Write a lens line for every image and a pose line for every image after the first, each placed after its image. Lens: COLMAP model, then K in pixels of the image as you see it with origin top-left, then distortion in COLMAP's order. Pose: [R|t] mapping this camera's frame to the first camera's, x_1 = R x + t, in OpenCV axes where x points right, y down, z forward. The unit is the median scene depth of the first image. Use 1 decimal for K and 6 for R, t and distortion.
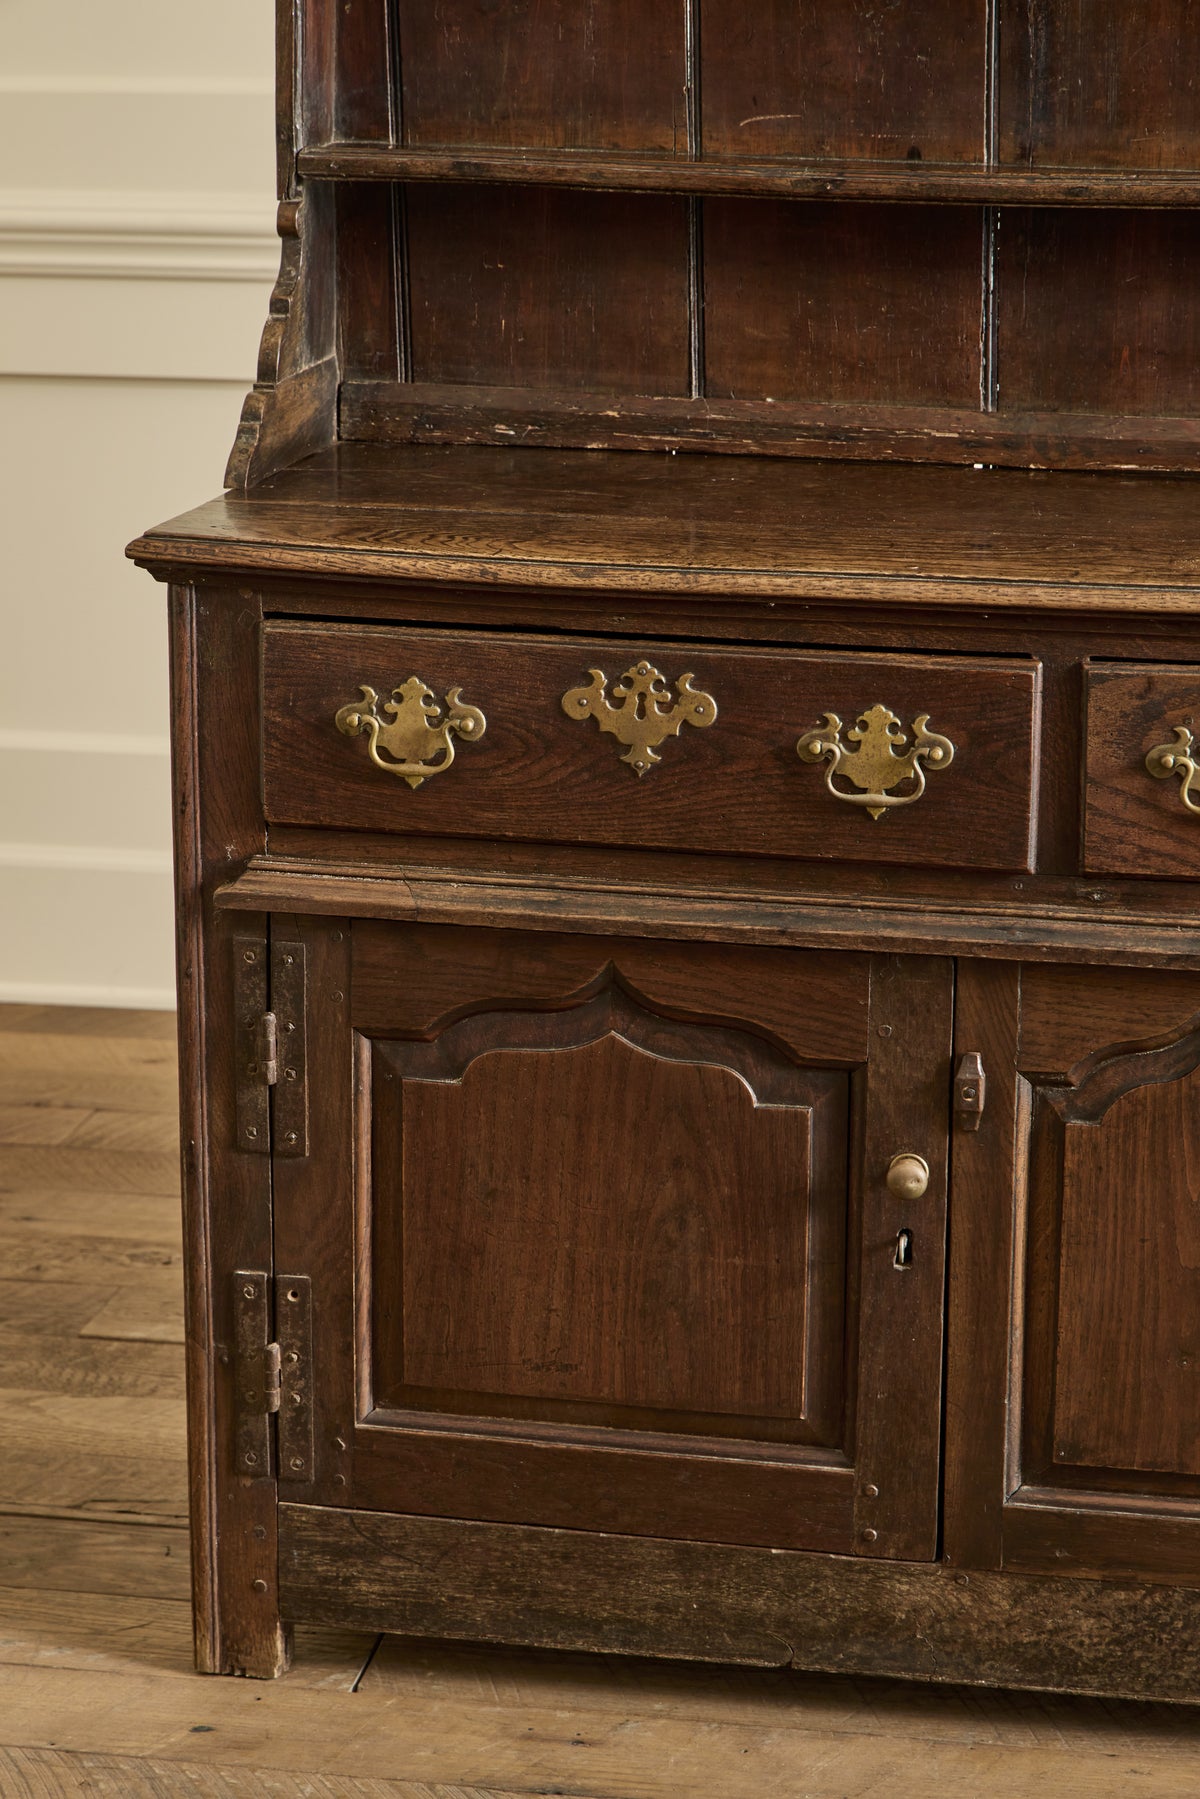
lens RADIAL K [[4230.5, 0, 547.6], [0, 4230.5, 933.6], [0, 0, 1]] dist [0.024175, -0.577525]
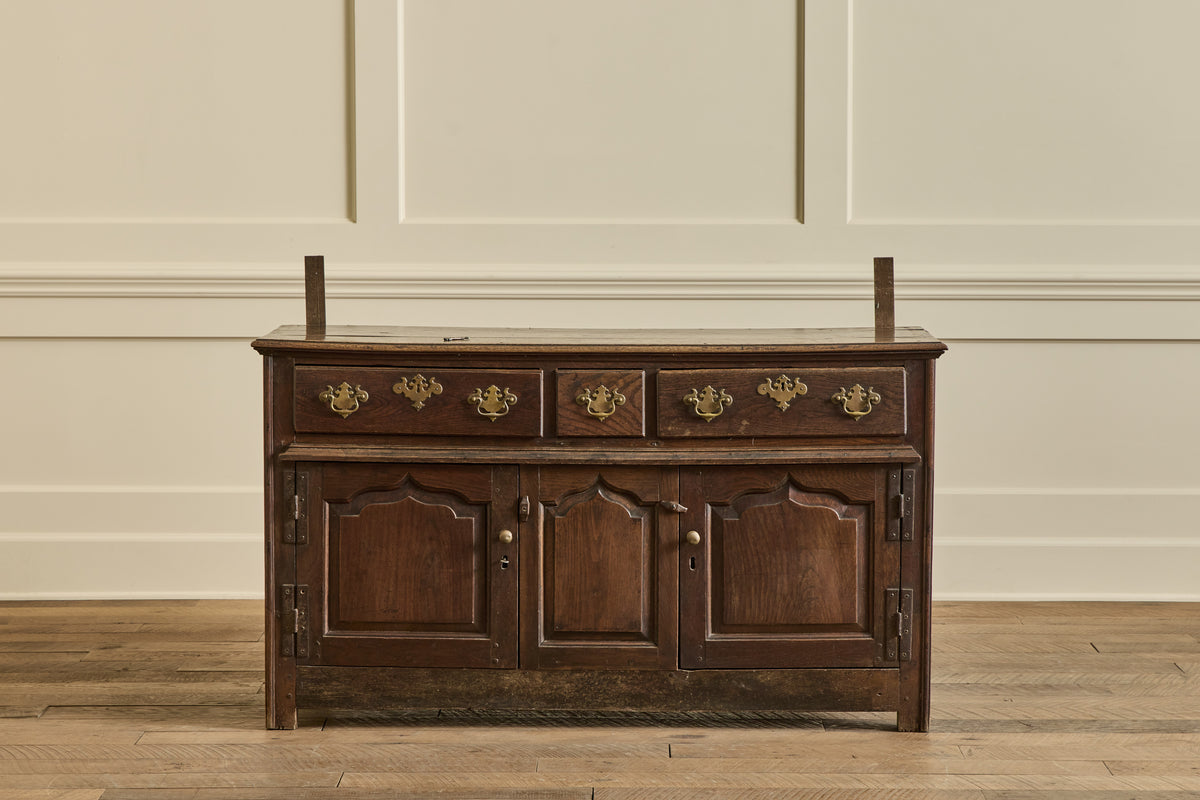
lens RADIAL K [[2821.9, 0, 569.7], [0, 2821.9, 355.0], [0, 0, 1]] dist [0.024175, -0.577525]
pose [[0.982884, -0.014005, 0.183691, -0.246675], [0.047533, 0.982624, -0.179418, 0.297185], [-0.177986, 0.185079, 0.966471, -1.039143]]
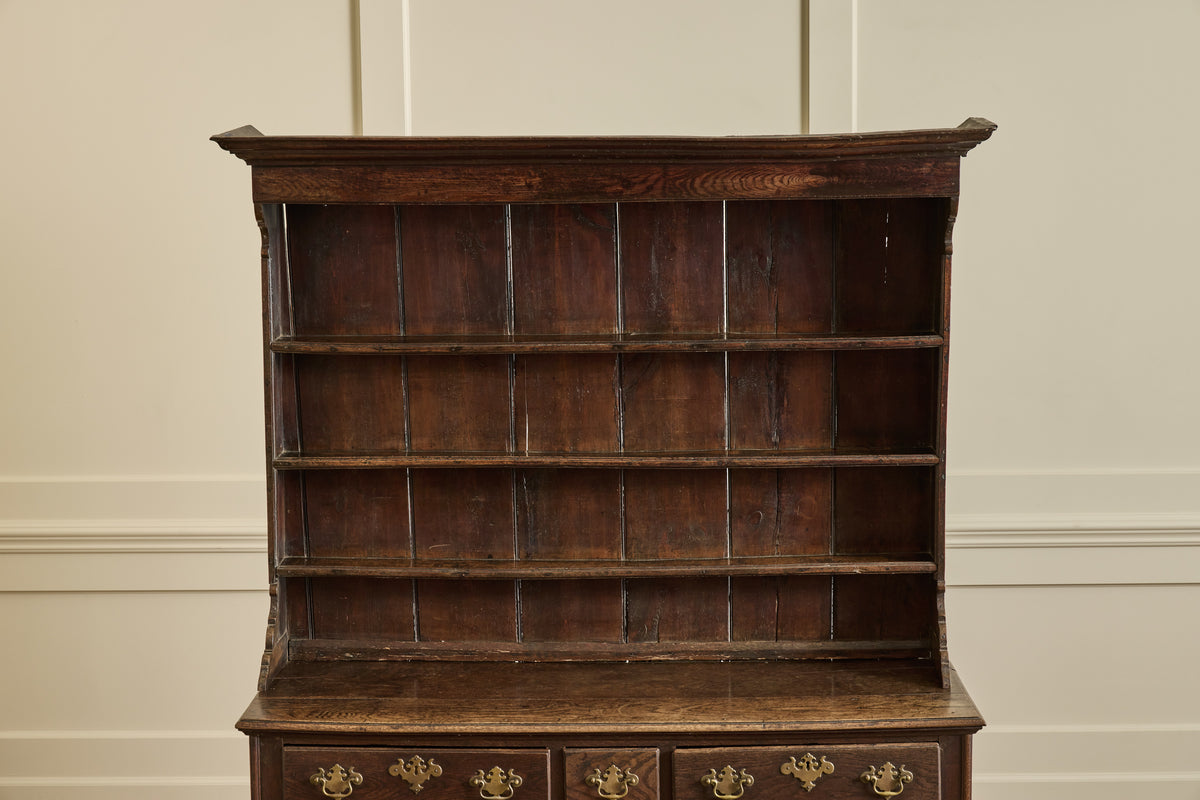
lens RADIAL K [[2189.4, 0, 596.7], [0, 2189.4, 383.5], [0, 0, 1]] dist [0.021145, -0.169560]
pose [[0.983877, -0.035019, 0.175383, -0.109161], [0.057709, 0.990350, -0.125998, -0.117454], [-0.169278, 0.134088, 0.976404, -0.536704]]
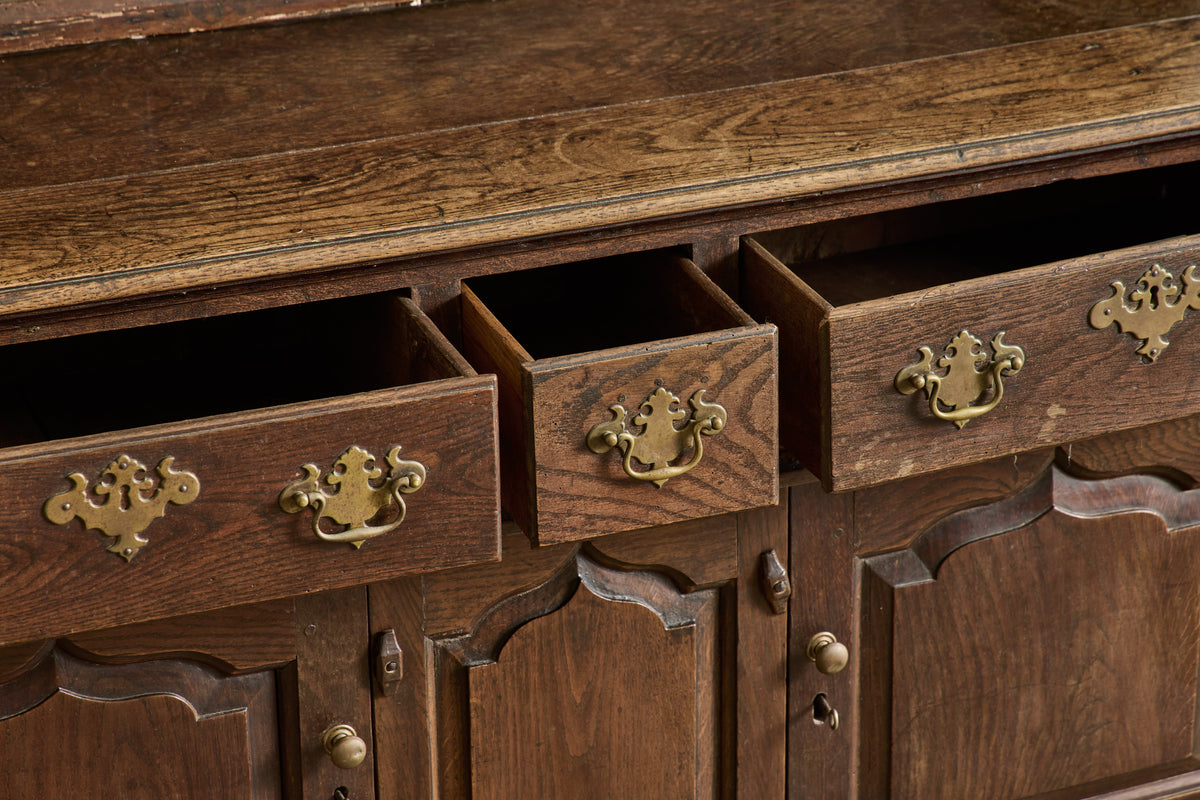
lens RADIAL K [[3570.6, 0, 600.0], [0, 3570.6, 400.0], [0, 0, 1]] dist [0.094009, -3.104998]
pose [[0.847367, -0.235306, 0.476025, -0.278361], [0.148348, 0.965665, 0.213270, -0.217156], [-0.509864, -0.110101, 0.853180, 0.170585]]
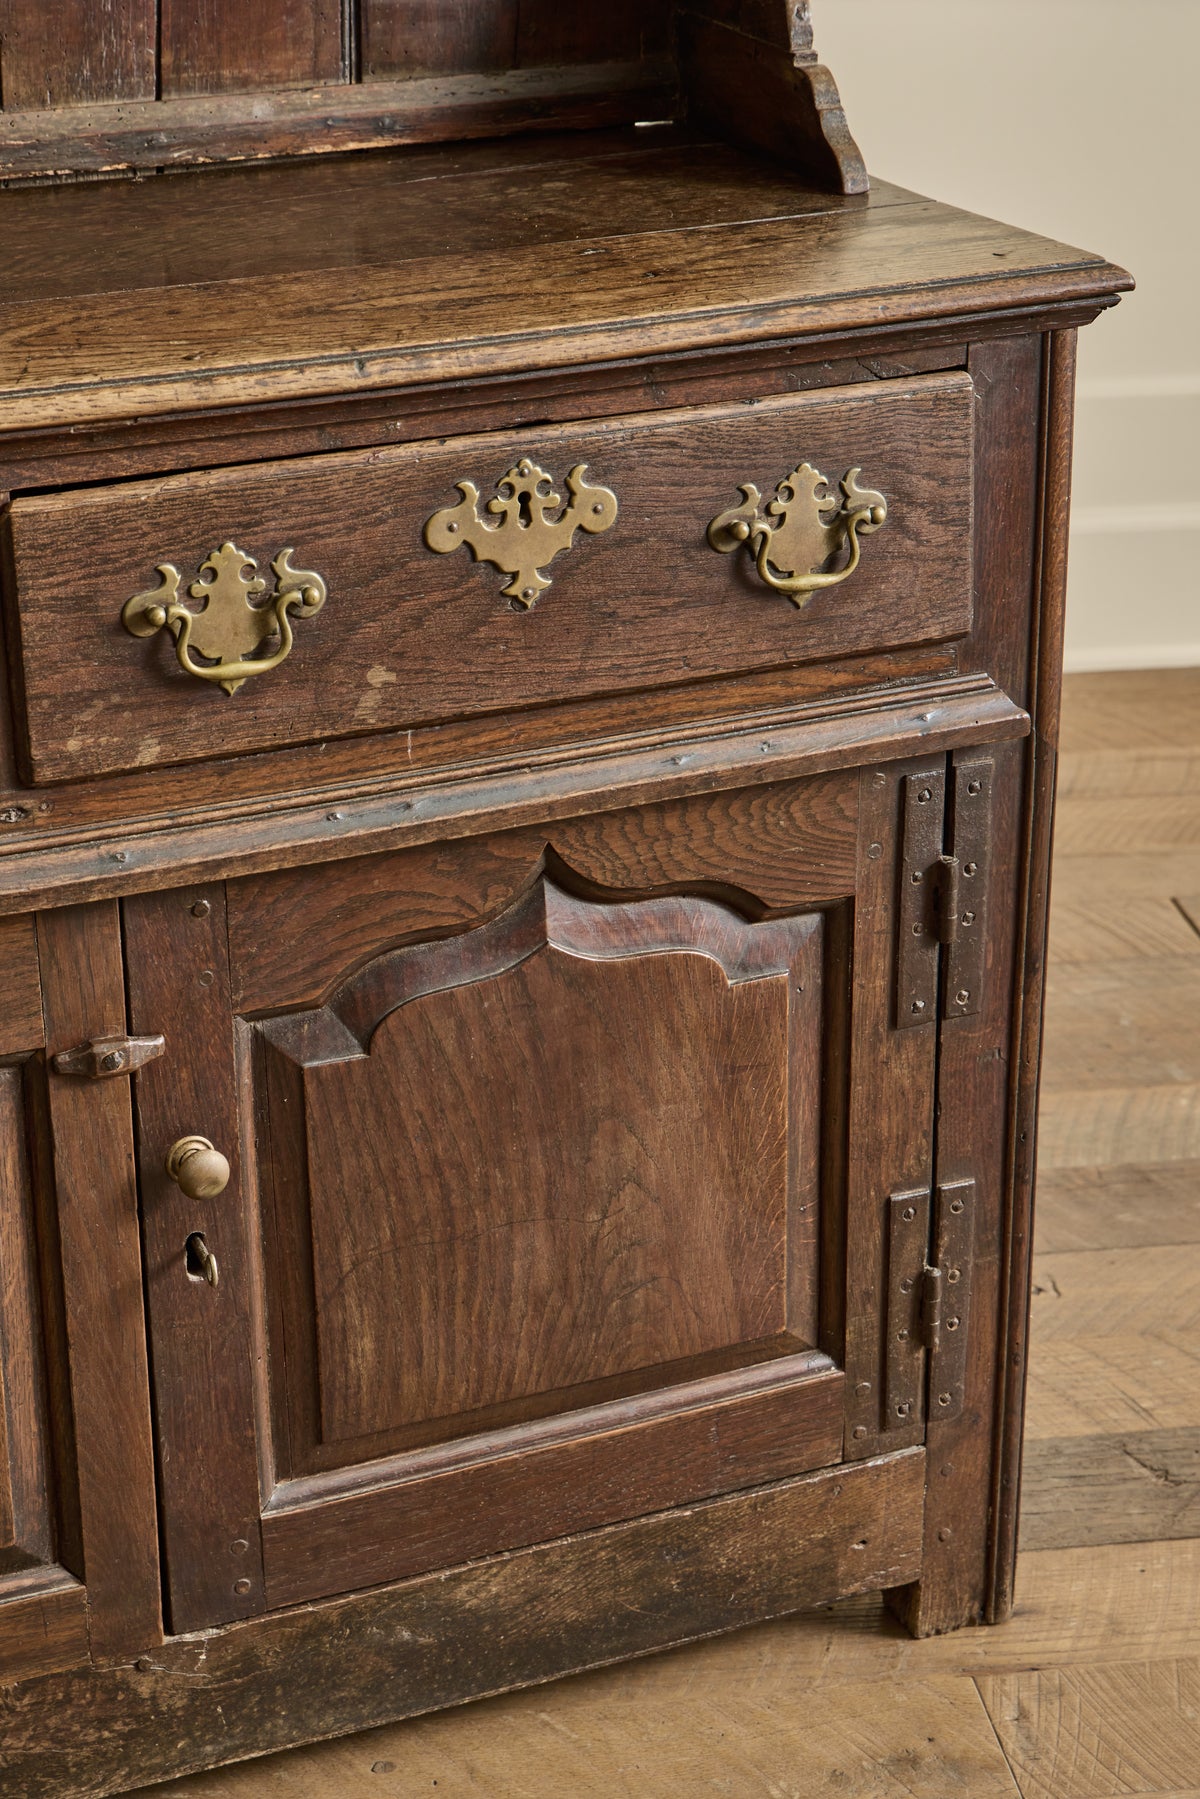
lens RADIAL K [[3891.5, 0, 729.4], [0, 3891.5, 1111.7], [0, 0, 1]] dist [-0.078626, -0.683437]
pose [[0.794104, -0.250449, 0.553782, -0.083883], [0.149644, 0.963670, 0.221238, -0.082417], [-0.589072, -0.092816, 0.802732, 0.354232]]
